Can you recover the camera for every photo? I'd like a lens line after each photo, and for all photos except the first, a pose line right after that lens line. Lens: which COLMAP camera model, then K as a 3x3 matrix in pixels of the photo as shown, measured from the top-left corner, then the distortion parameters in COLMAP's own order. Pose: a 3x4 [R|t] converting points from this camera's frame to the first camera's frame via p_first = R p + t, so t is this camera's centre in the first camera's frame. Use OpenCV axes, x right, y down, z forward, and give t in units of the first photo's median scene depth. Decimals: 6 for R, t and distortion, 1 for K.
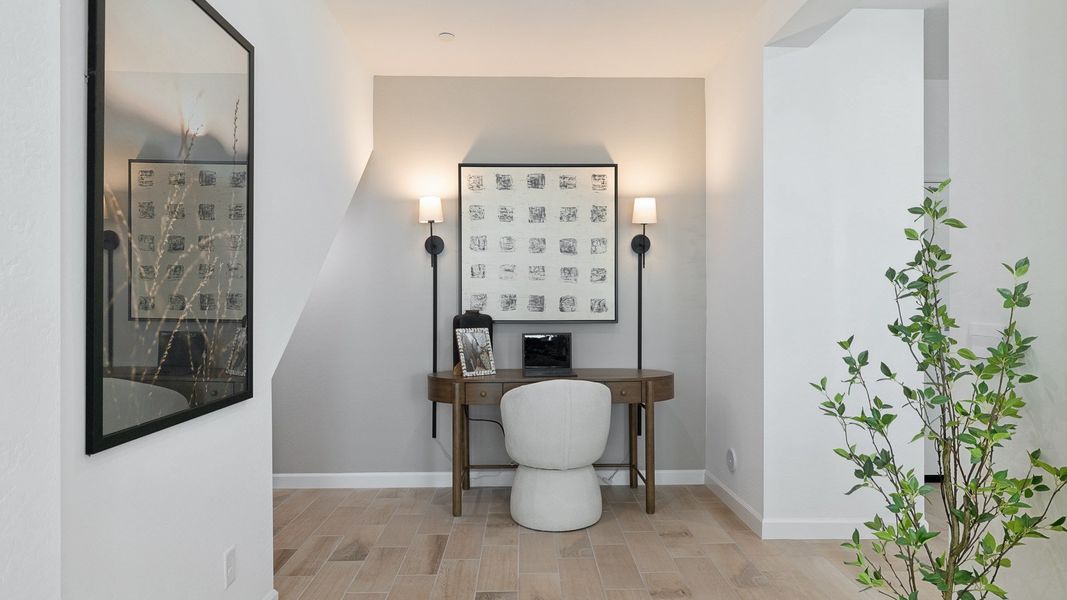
lens RADIAL K [[643.1, 0, 533.5], [0, 643.1, 300.0], [0, 0, 1]] dist [-0.002071, -0.002488]
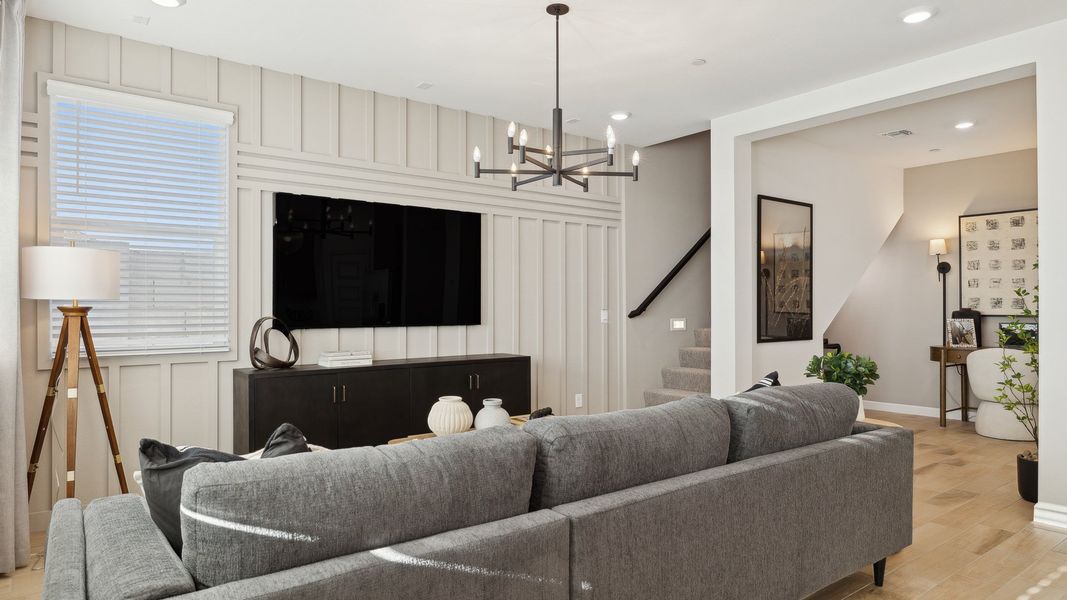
lens RADIAL K [[628.3, 0, 546.0], [0, 628.3, 307.3], [0, 0, 1]] dist [-0.000463, 0.000222]
pose [[0.597211, -0.000427, -0.802084, 0.519017], [0.007622, 0.999958, 0.005144, -0.001621], [0.802048, -0.009186, 0.597189, -0.747786]]
